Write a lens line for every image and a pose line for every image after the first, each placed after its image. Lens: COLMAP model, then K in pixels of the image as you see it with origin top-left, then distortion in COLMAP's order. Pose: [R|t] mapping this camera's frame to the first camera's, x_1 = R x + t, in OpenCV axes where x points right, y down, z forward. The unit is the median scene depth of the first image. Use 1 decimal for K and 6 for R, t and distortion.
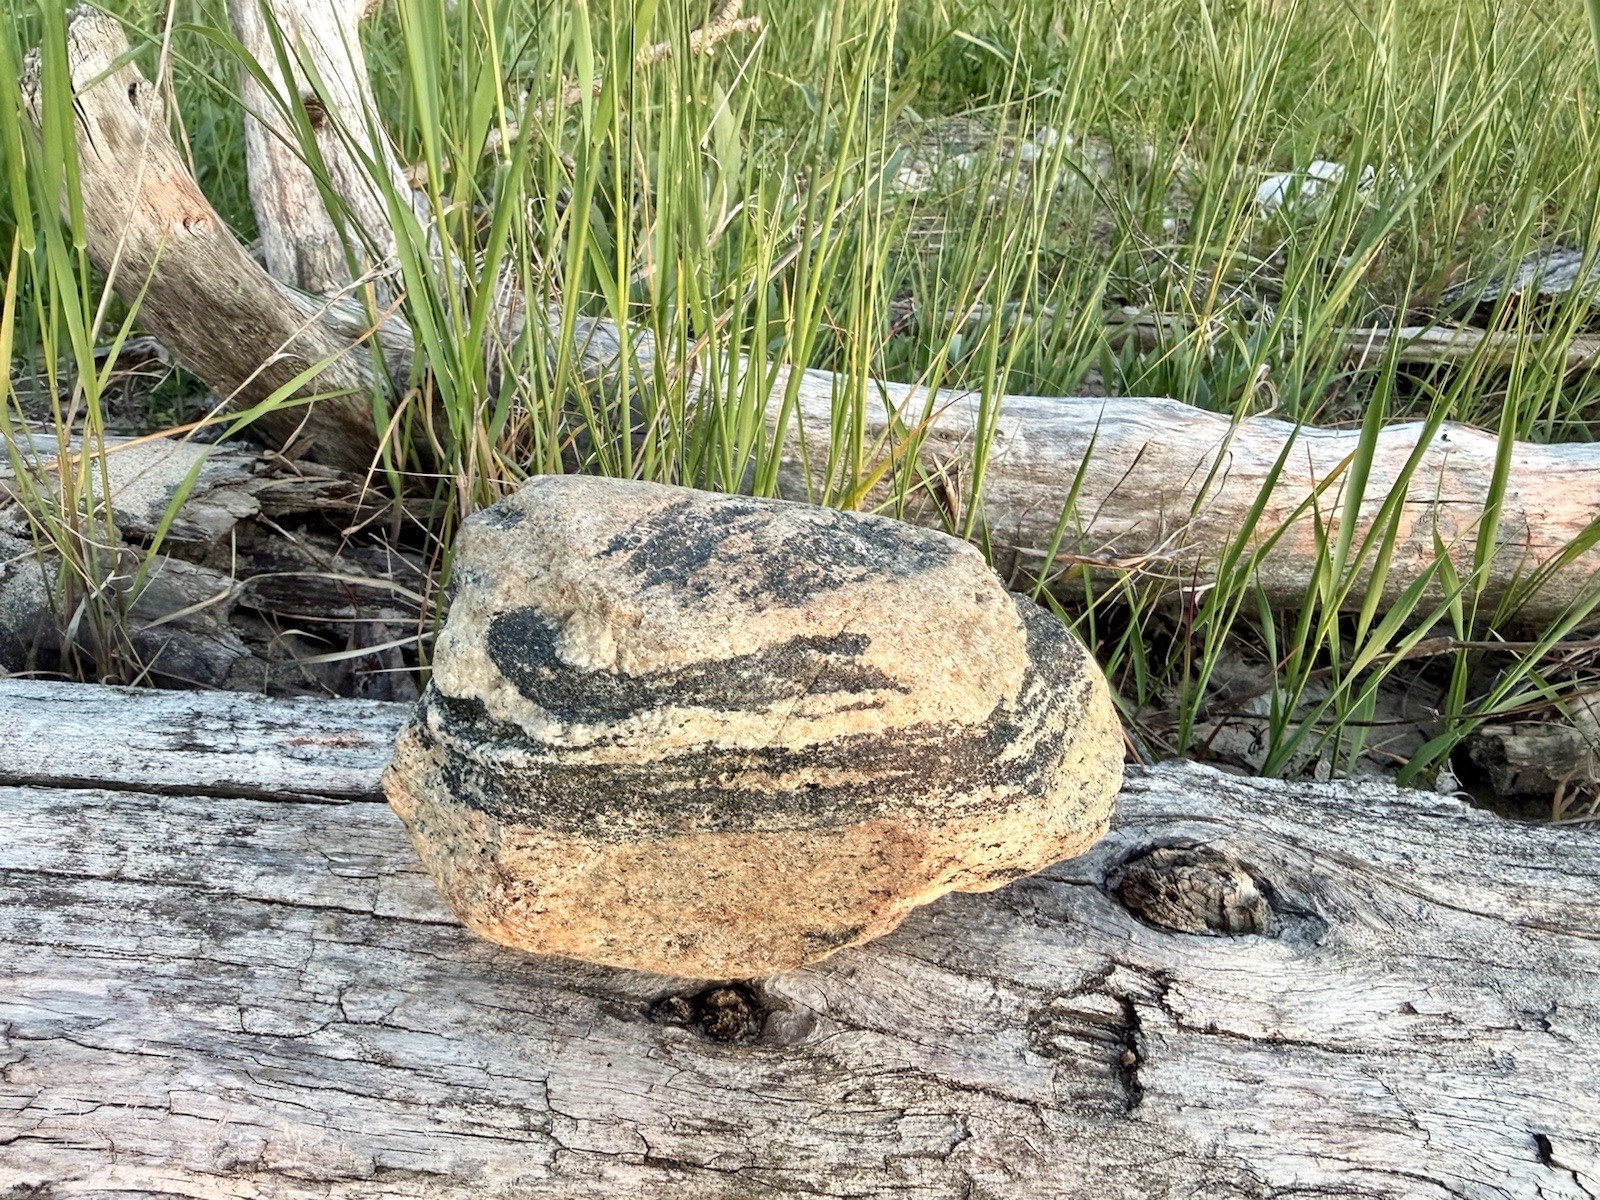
lens RADIAL K [[1146.6, 0, 714.3], [0, 1146.6, 597.9], [0, 0, 1]] dist [-0.002660, 0.005489]
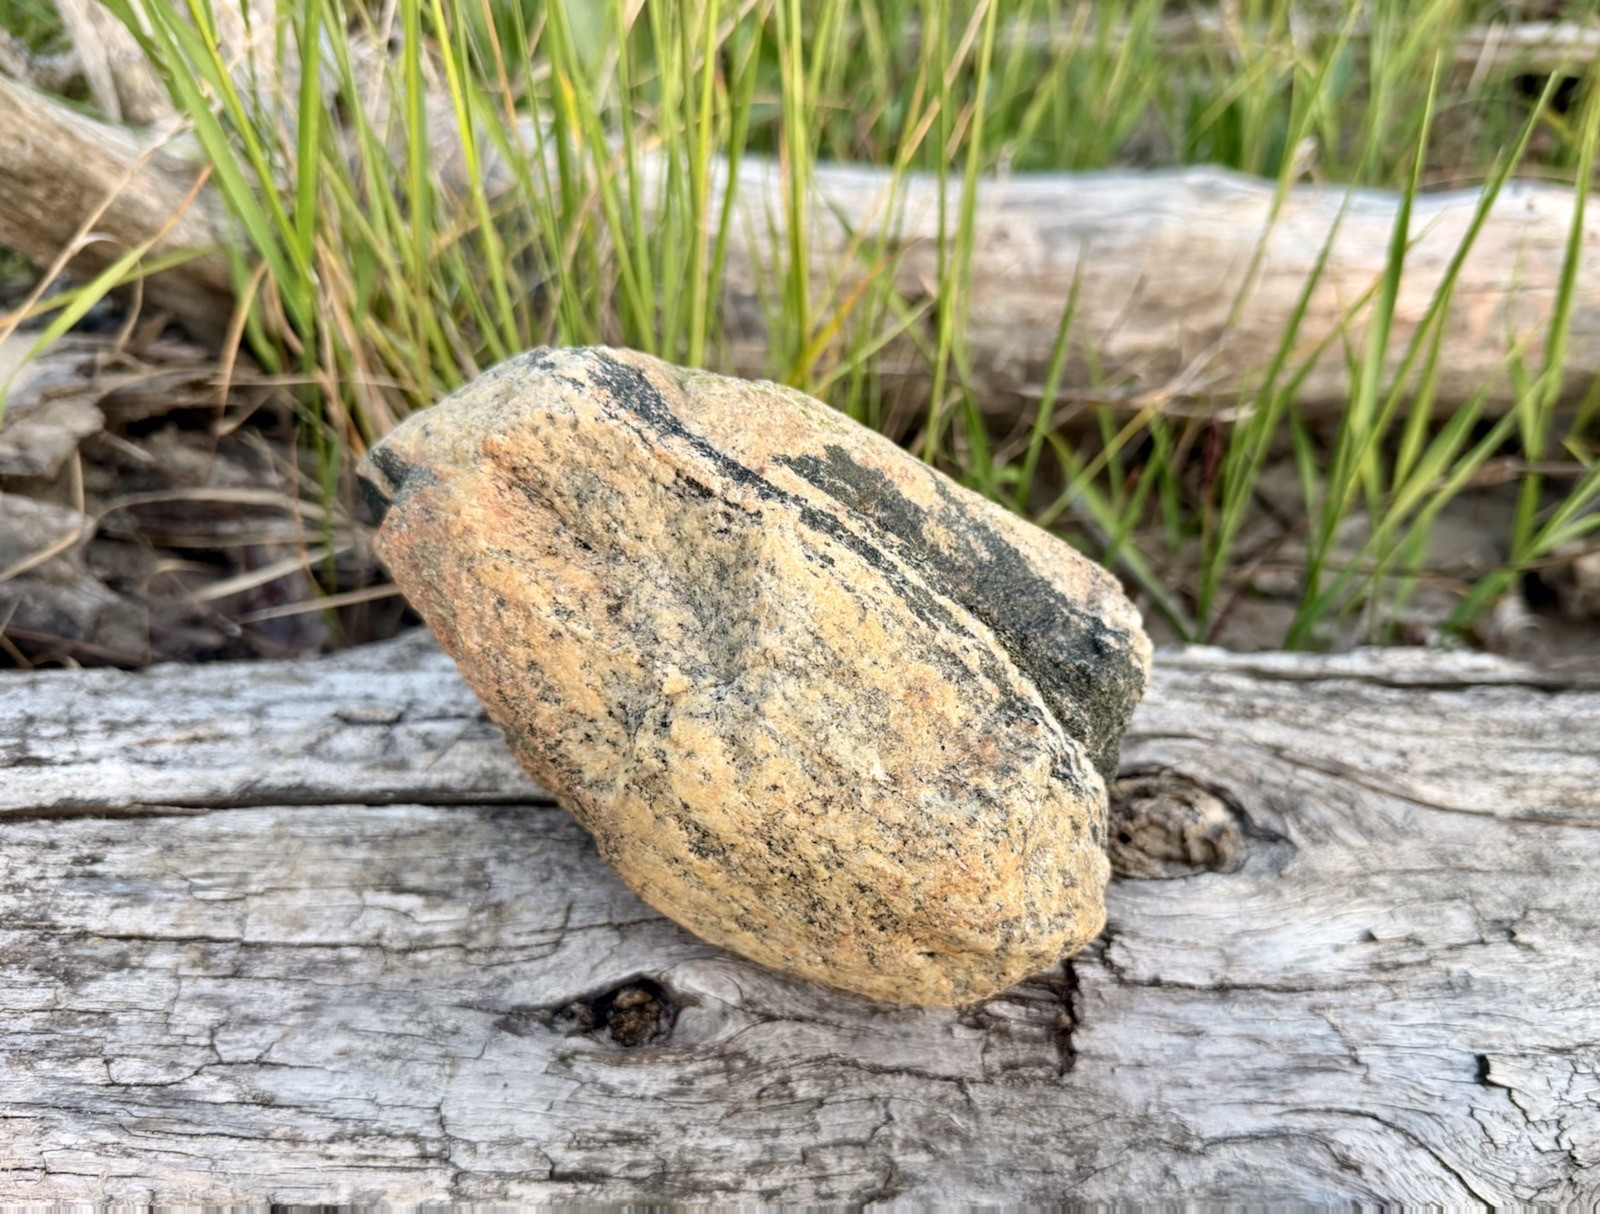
lens RADIAL K [[1342.8, 0, 835.2], [0, 1342.8, 668.7], [0, 0, 1]] dist [-0.035532, 0.003190]
pose [[0.996370, -0.082113, 0.022443, 0.170328], [0.075004, 0.971529, 0.224734, -0.140721], [-0.040258, -0.222235, 0.974162, -0.000924]]
